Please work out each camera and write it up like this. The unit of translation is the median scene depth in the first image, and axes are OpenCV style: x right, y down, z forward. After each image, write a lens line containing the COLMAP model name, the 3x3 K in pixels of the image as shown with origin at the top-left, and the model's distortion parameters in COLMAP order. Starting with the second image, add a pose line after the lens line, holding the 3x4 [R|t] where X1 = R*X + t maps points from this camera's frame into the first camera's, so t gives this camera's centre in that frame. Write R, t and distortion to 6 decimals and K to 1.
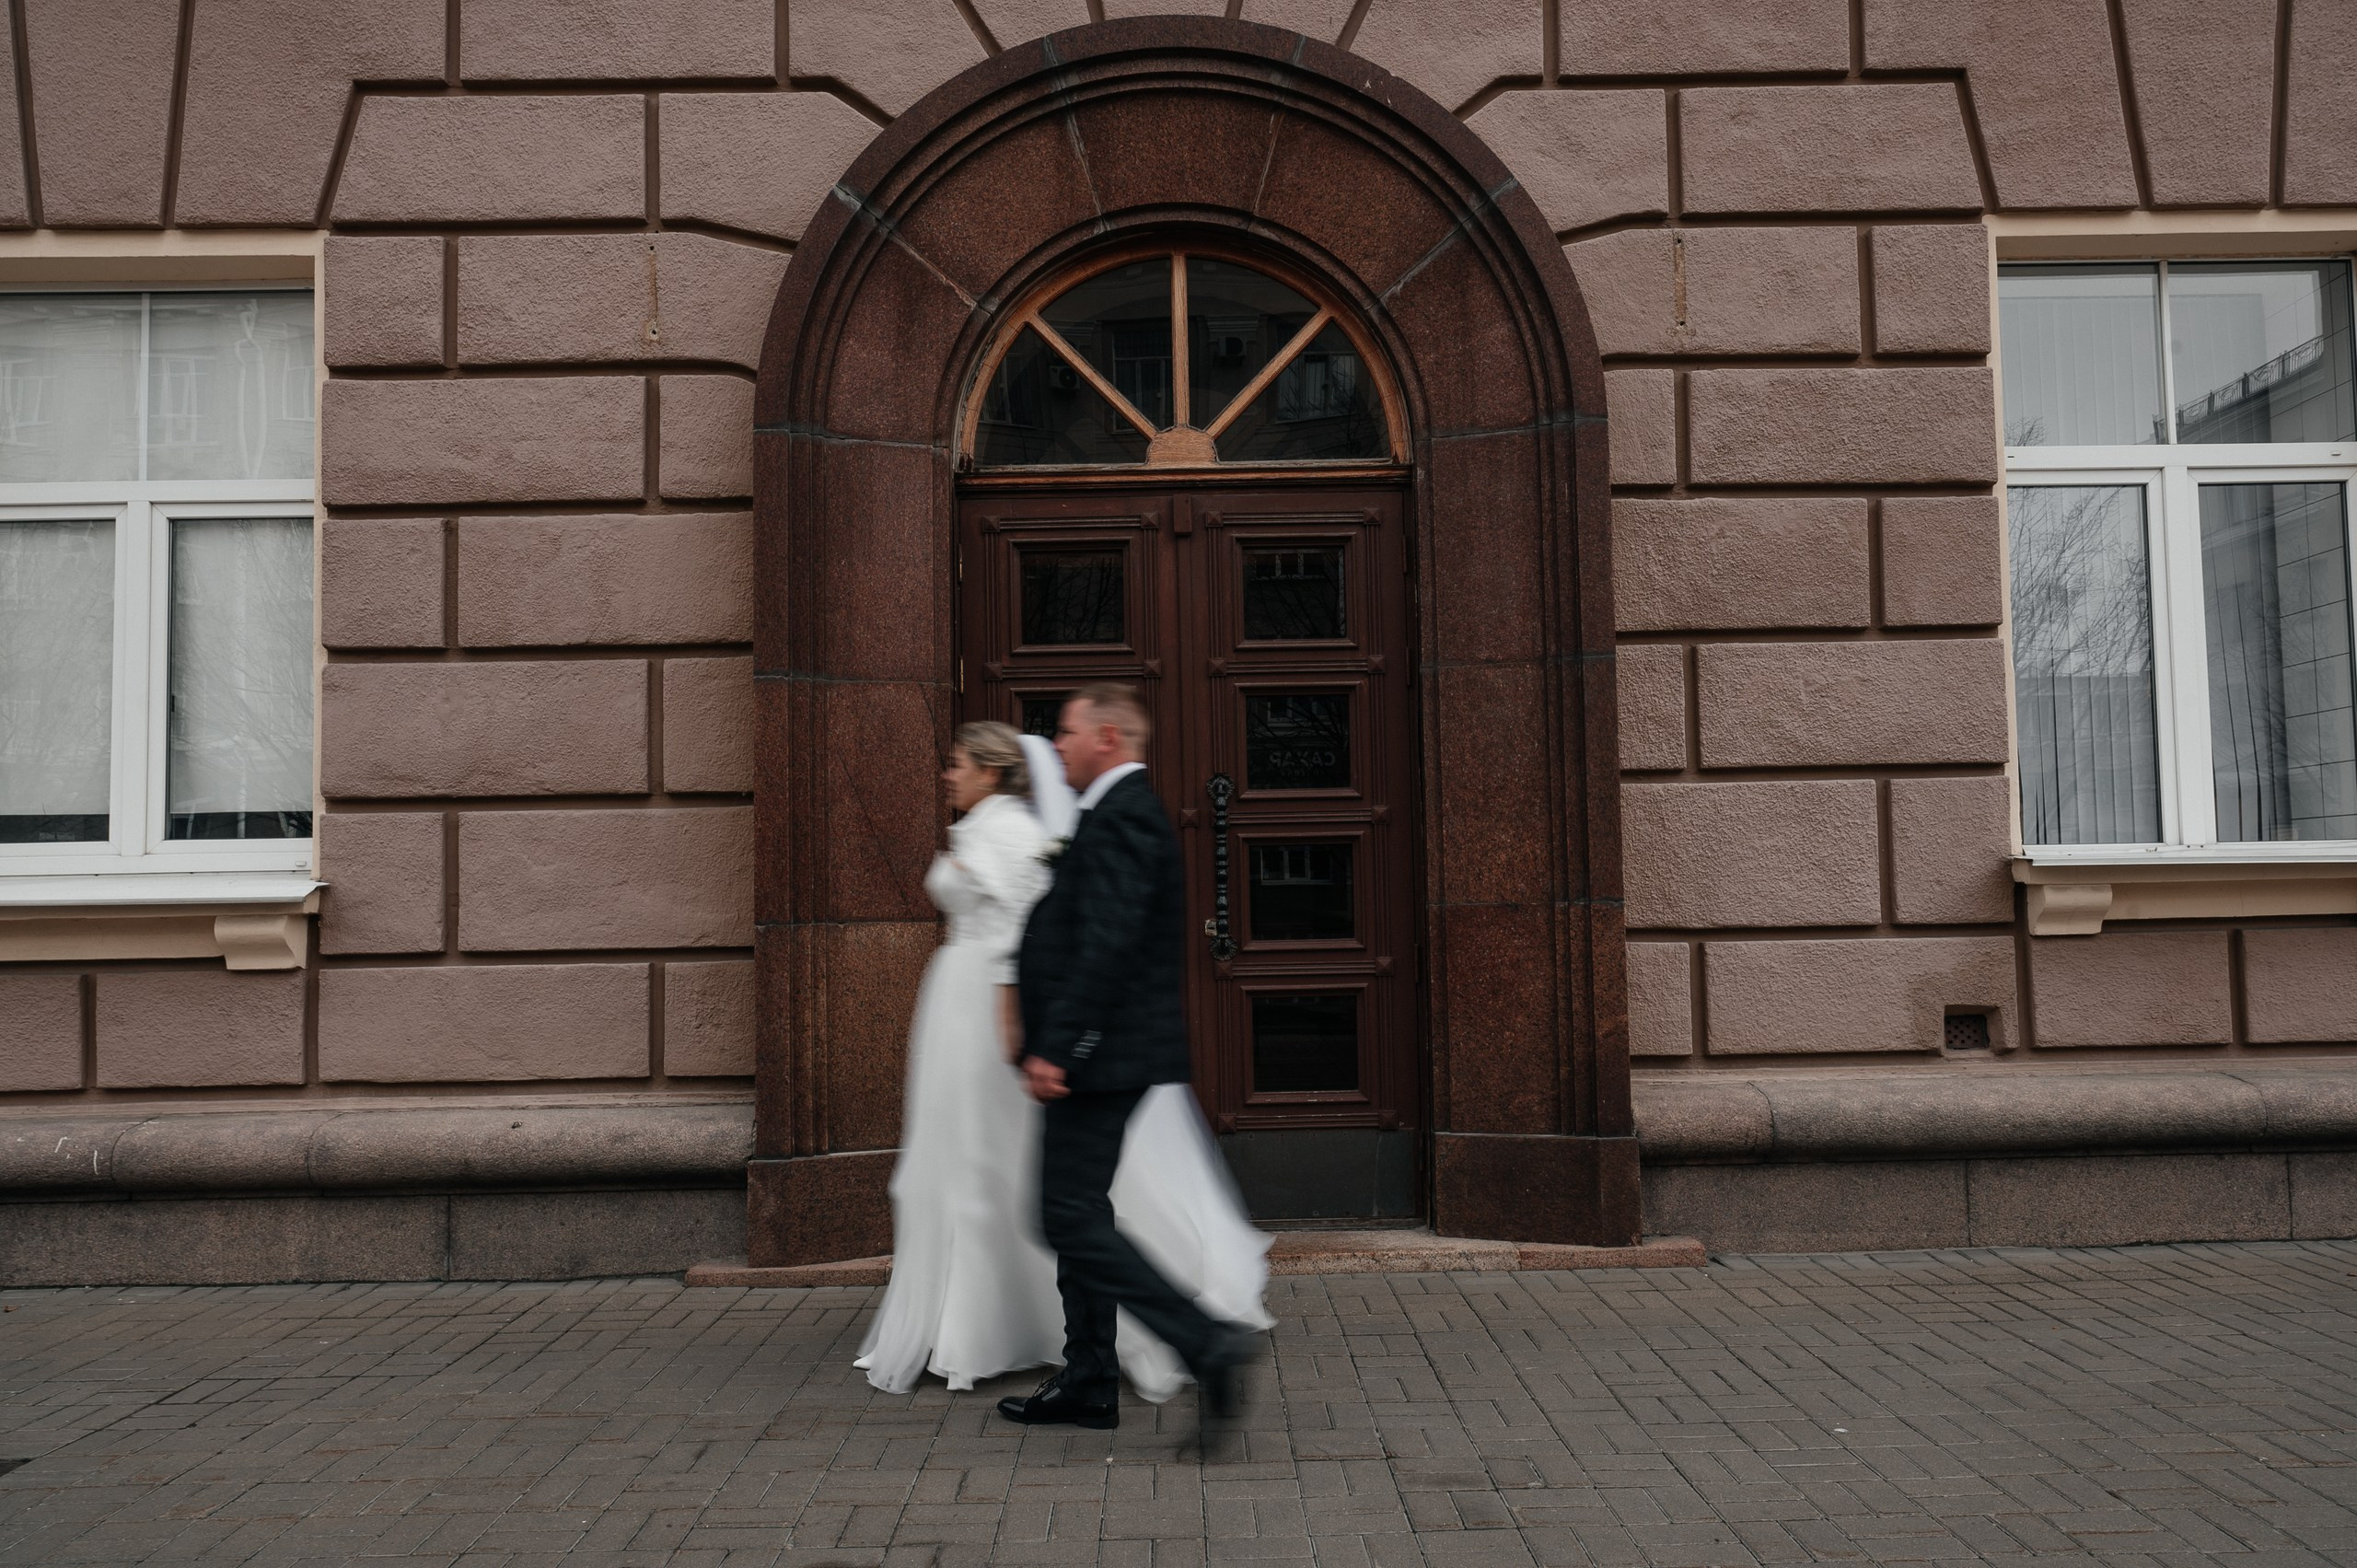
lens RADIAL K [[1569.7, 0, 1189.6], [0, 1569.7, 828.9], [0, 0, 1]] dist [0.003660, -0.000401]
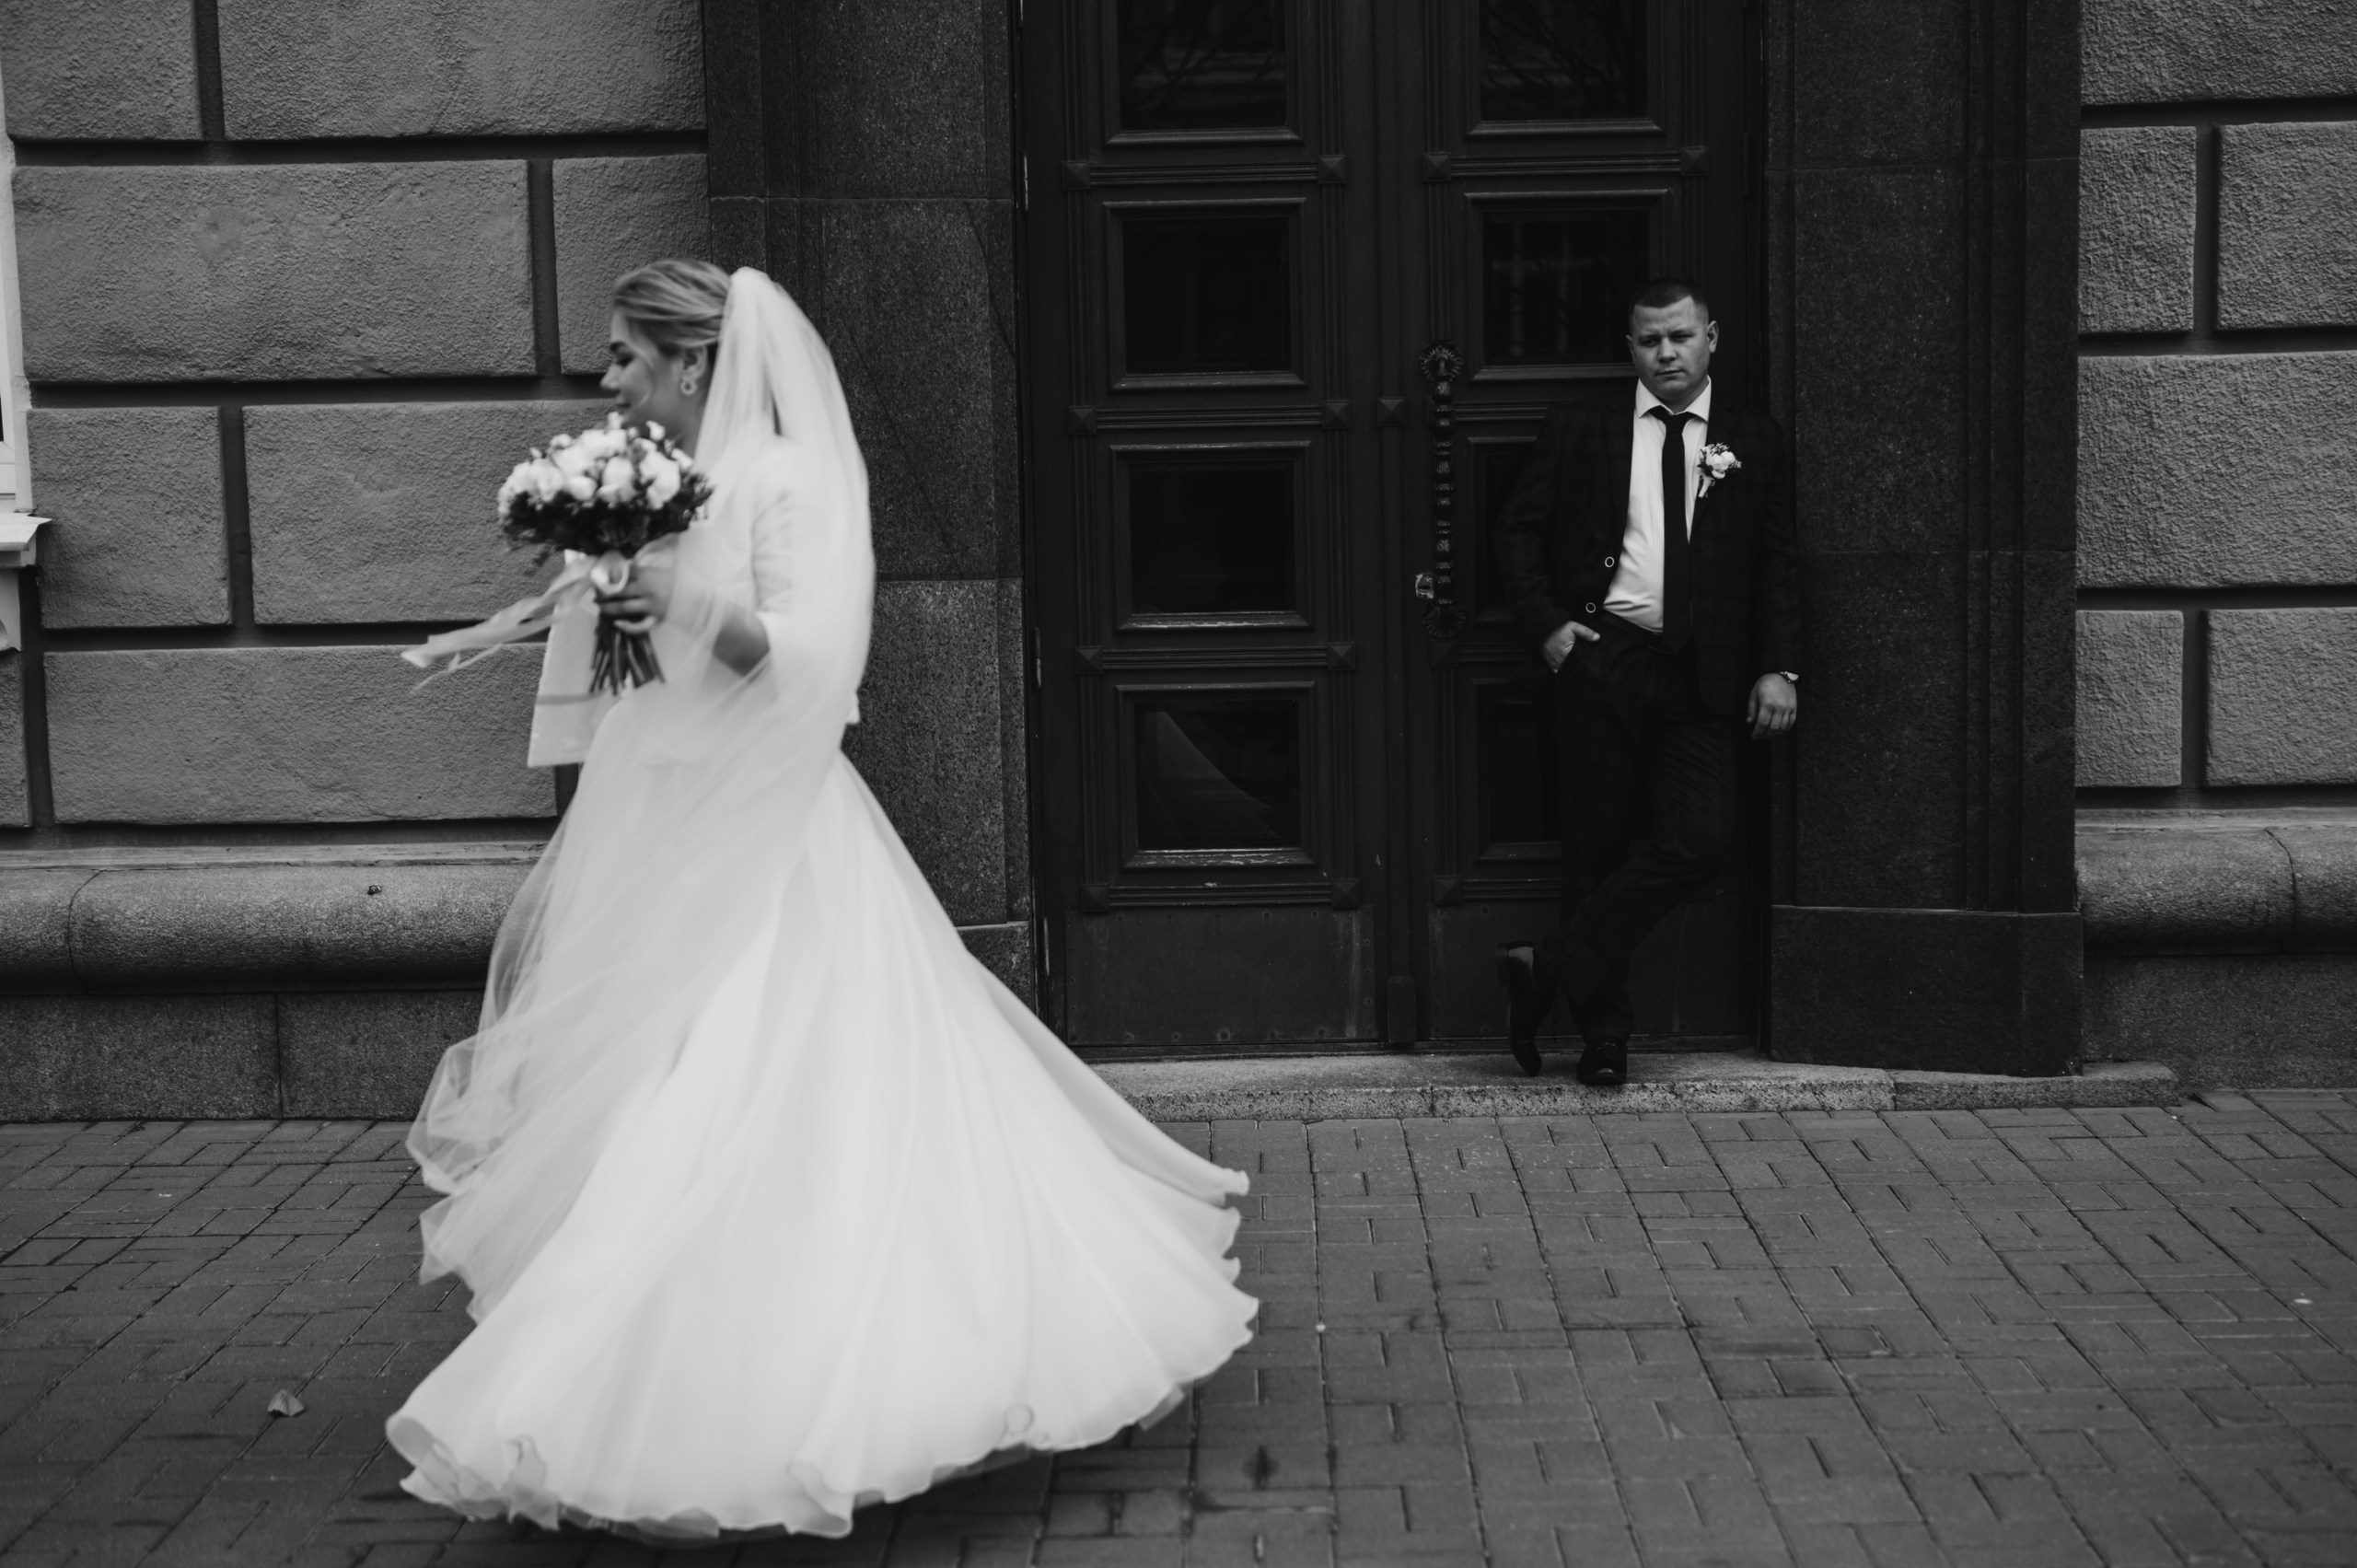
lens RADIAL K [[3322.4, 0, 1183.2], [0, 3322.4, 769.9], [0, 0, 1]] dist [-0.068916, 0.531160]
pose [[0.999523, 0.001666, -0.030849, -0.043703], [0.002997, 0.988610, 0.150473, -0.068042], [0.030749, -0.150494, 0.988133, -0.348612]]
